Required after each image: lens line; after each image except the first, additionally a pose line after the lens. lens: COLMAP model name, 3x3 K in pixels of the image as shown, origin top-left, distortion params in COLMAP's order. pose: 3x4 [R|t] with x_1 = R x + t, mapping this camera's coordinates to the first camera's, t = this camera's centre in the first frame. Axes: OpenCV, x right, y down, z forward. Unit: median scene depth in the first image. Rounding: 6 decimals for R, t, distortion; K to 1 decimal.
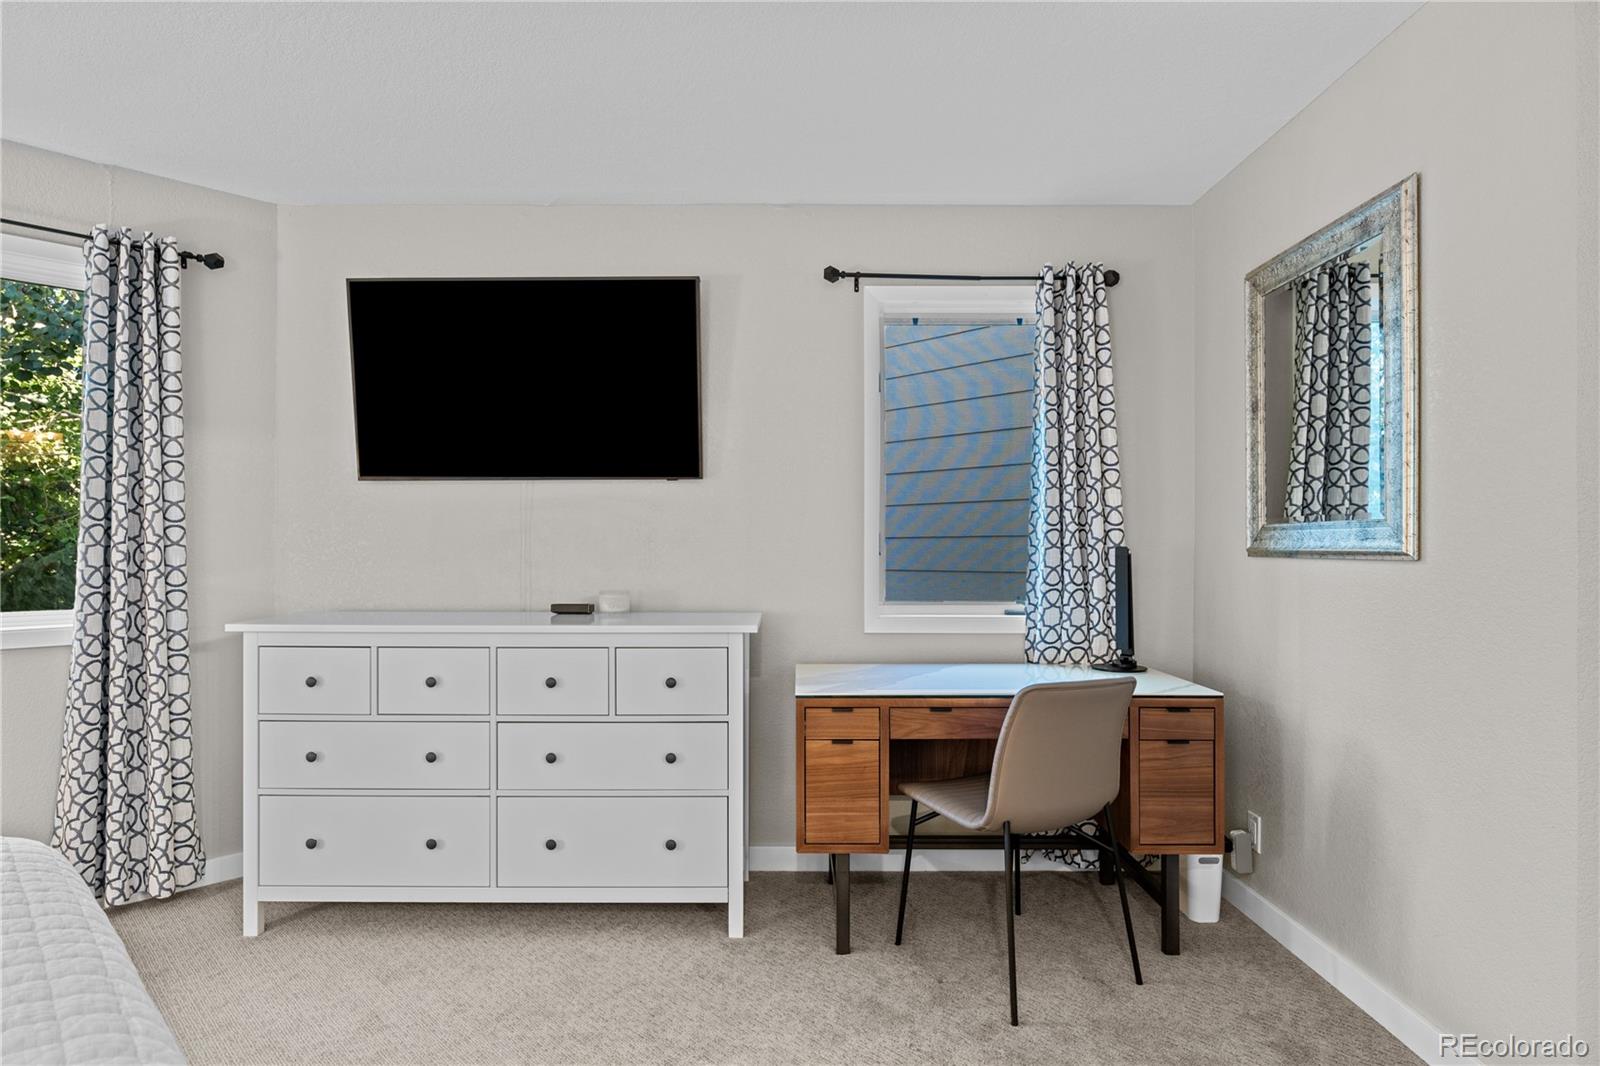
lens RADIAL K [[873.9, 0, 787.6], [0, 873.9, 540.9], [0, 0, 1]] dist [-0.000913, -0.000150]
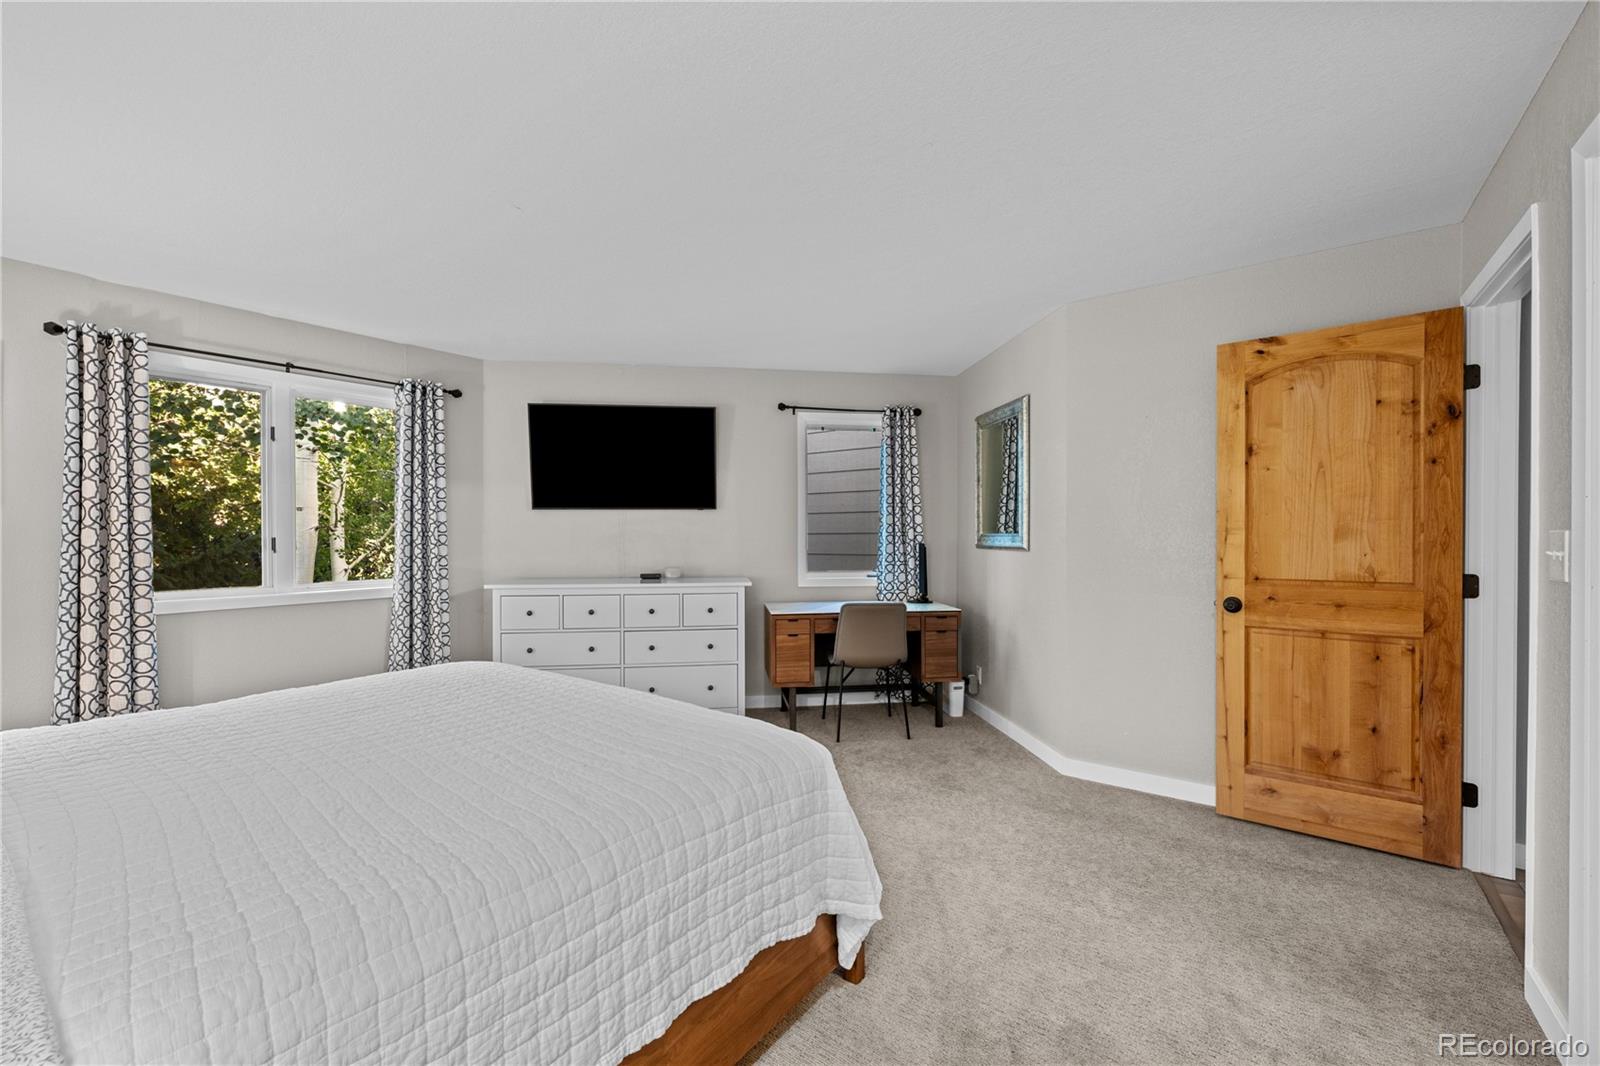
lens RADIAL K [[667.7, 0, 805.3], [0, 667.7, 528.7], [0, 0, 1]] dist [0.005808, 0.000098]
pose [[0.989585, -0.000372, 0.143950, -0.124909], [0.000555, 0.999999, -0.001228, -0.027432], [-0.143949, 0.001295, 0.989584, -0.551708]]
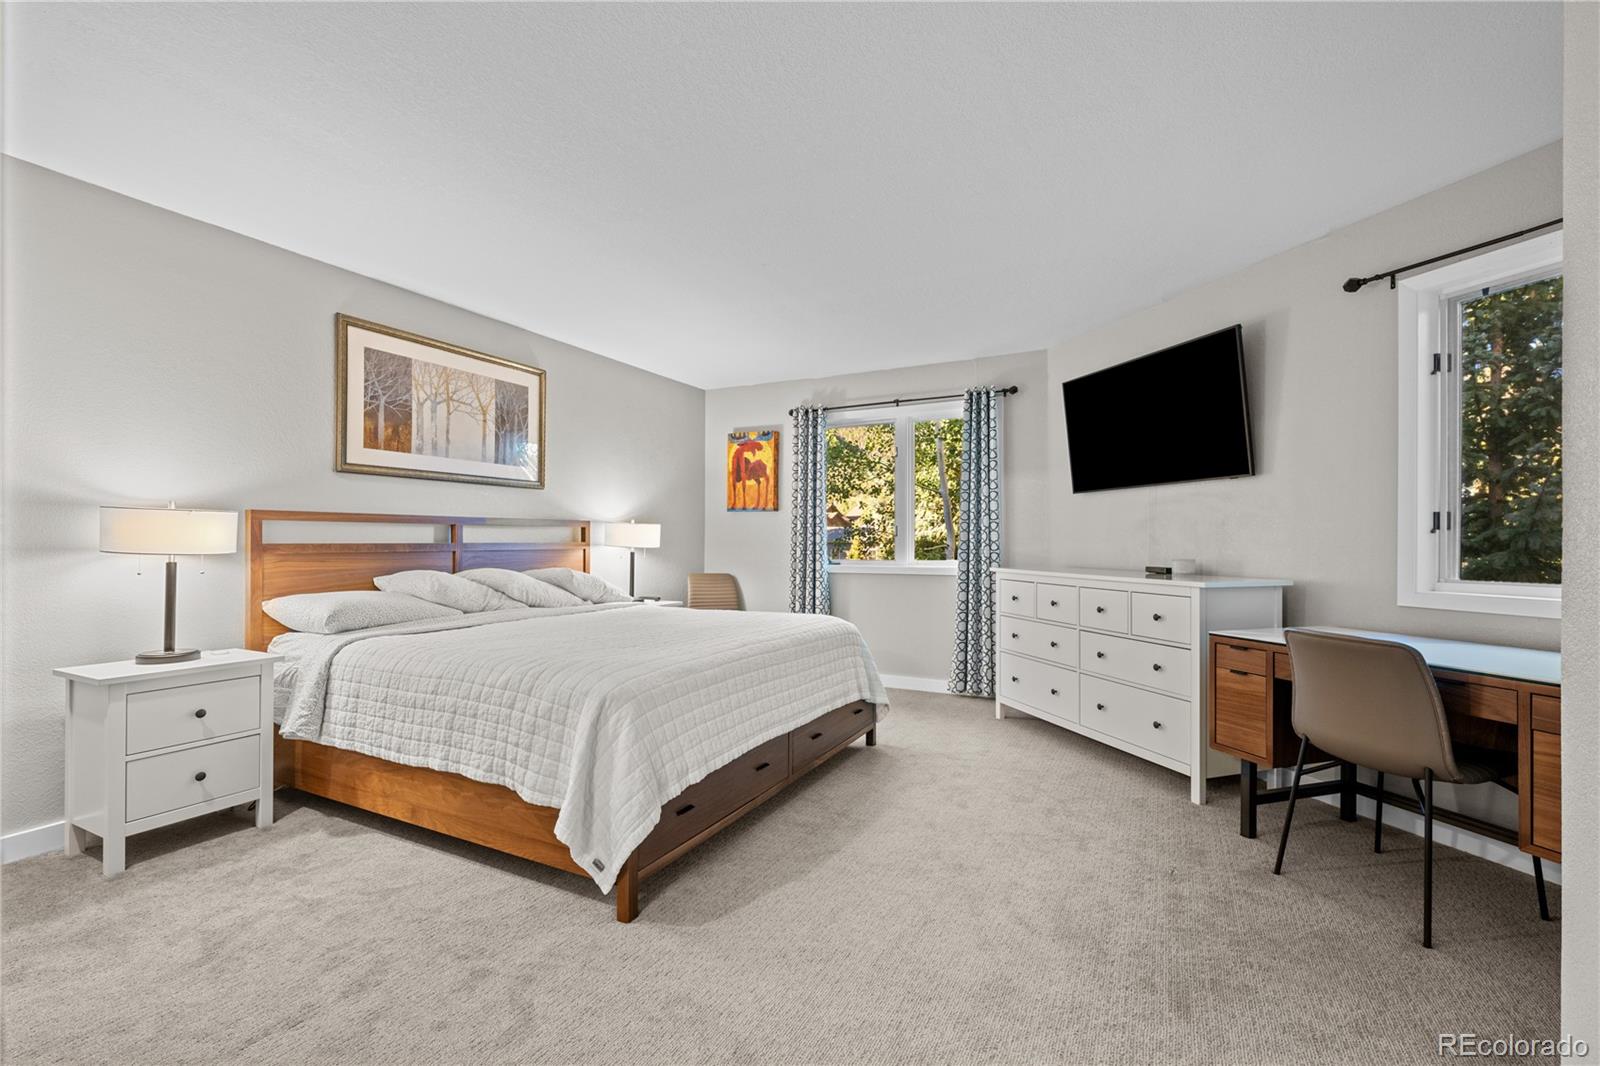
lens RADIAL K [[696.7, 0, 791.9], [0, 696.7, 536.0], [0, 0, 1]] dist [0.000847, 0.000171]
pose [[0.291165, -0.006781, -0.956649, 0.752193], [0.002392, 0.999977, -0.006360, 0.025623], [0.956670, -0.000436, 0.291174, 0.045182]]
